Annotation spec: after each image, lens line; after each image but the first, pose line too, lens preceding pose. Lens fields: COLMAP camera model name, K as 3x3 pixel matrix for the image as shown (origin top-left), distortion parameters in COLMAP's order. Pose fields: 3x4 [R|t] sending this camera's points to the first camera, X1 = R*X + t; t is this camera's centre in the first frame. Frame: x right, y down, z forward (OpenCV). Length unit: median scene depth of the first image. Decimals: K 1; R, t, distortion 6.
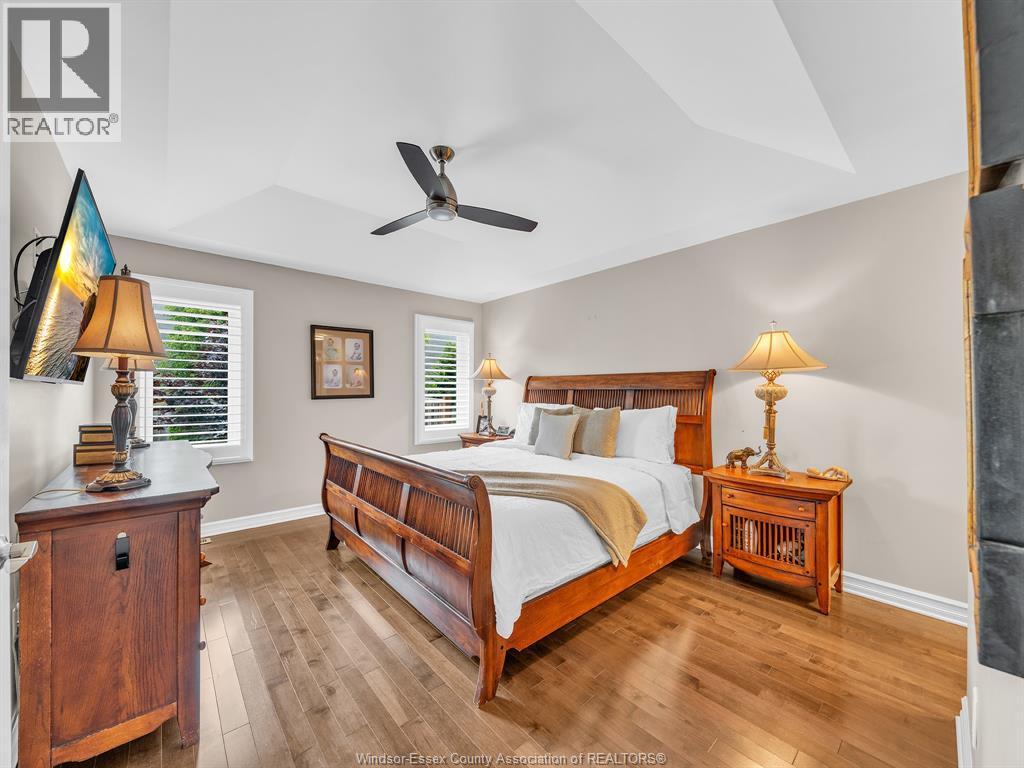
lens RADIAL K [[391.6, 0, 510.3], [0, 391.6, 384.8], [0, 0, 1]] dist [0.001665, 0.000052]
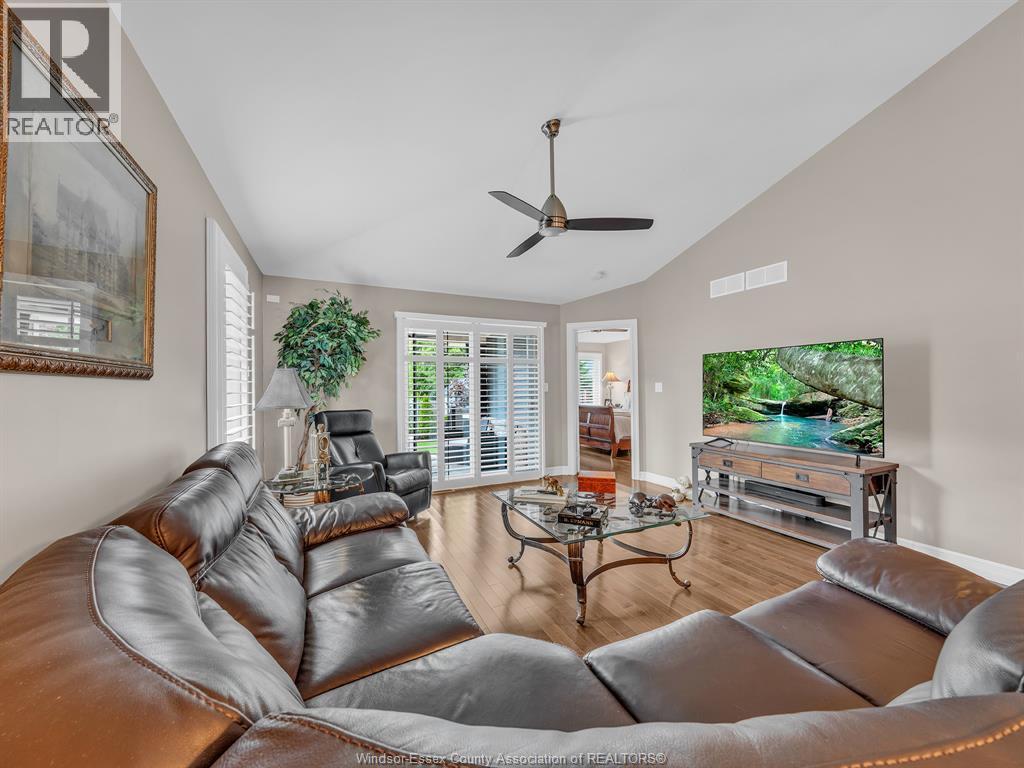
lens RADIAL K [[391.6, 0, 510.3], [0, 391.6, 384.8], [0, 0, 1]] dist [0.001665, 0.000052]
pose [[0.959018, -0.020008, -0.282638, 0.028126], [0.021513, 0.999766, 0.002222, -0.014314], [0.282528, -0.008212, 0.959224, -1.306902]]
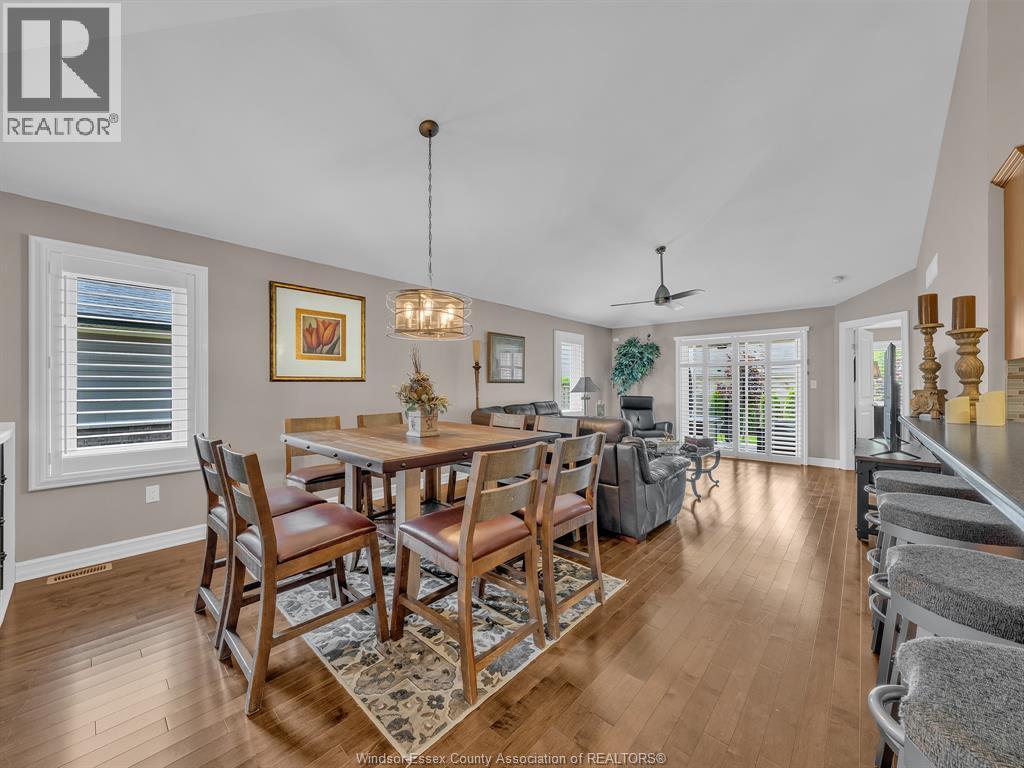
lens RADIAL K [[391.6, 0, 510.3], [0, 391.6, 384.8], [0, 0, 1]] dist [0.001665, 0.000052]
pose [[0.108252, -0.010711, -0.994066, 1.066063], [0.018406, 0.999792, -0.008768, -0.006948], [0.993953, -0.017347, 0.108427, -1.279032]]
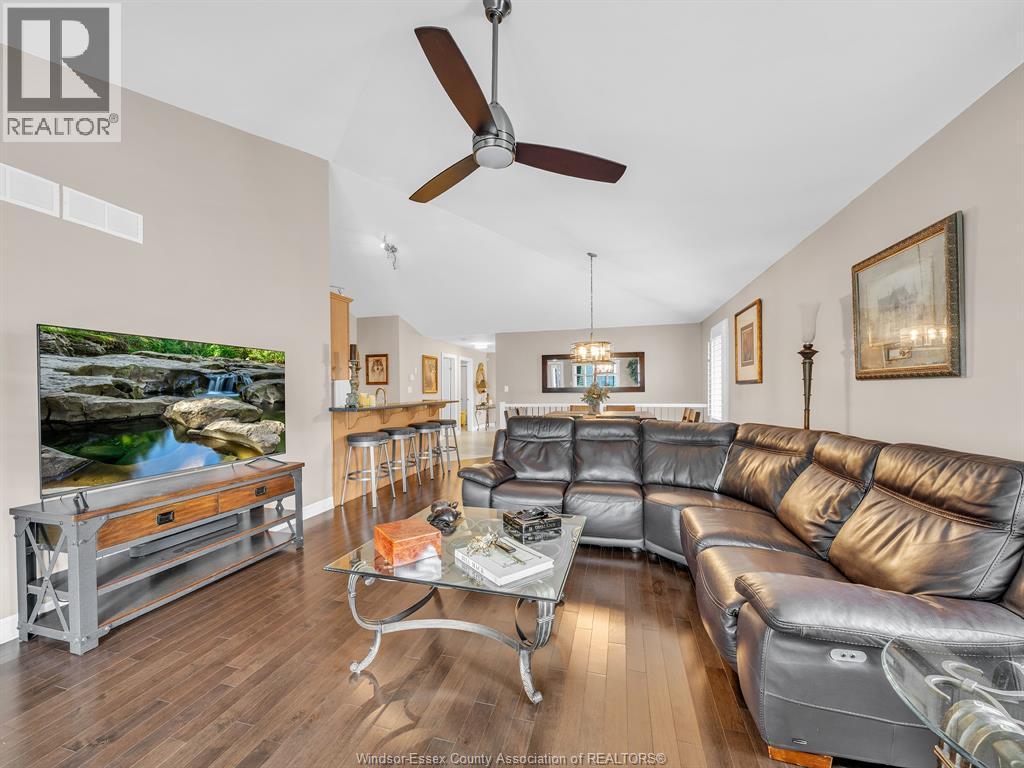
lens RADIAL K [[405.7, 0, 510.1], [0, 405.7, 388.5], [0, 0, 1]] dist [-0.000523, -0.000069]
pose [[-0.553611, -0.001199, 0.832775, -0.461190], [-0.009913, 0.999938, -0.005150, -0.005659], [-0.832716, -0.011106, -0.553588, -0.445791]]
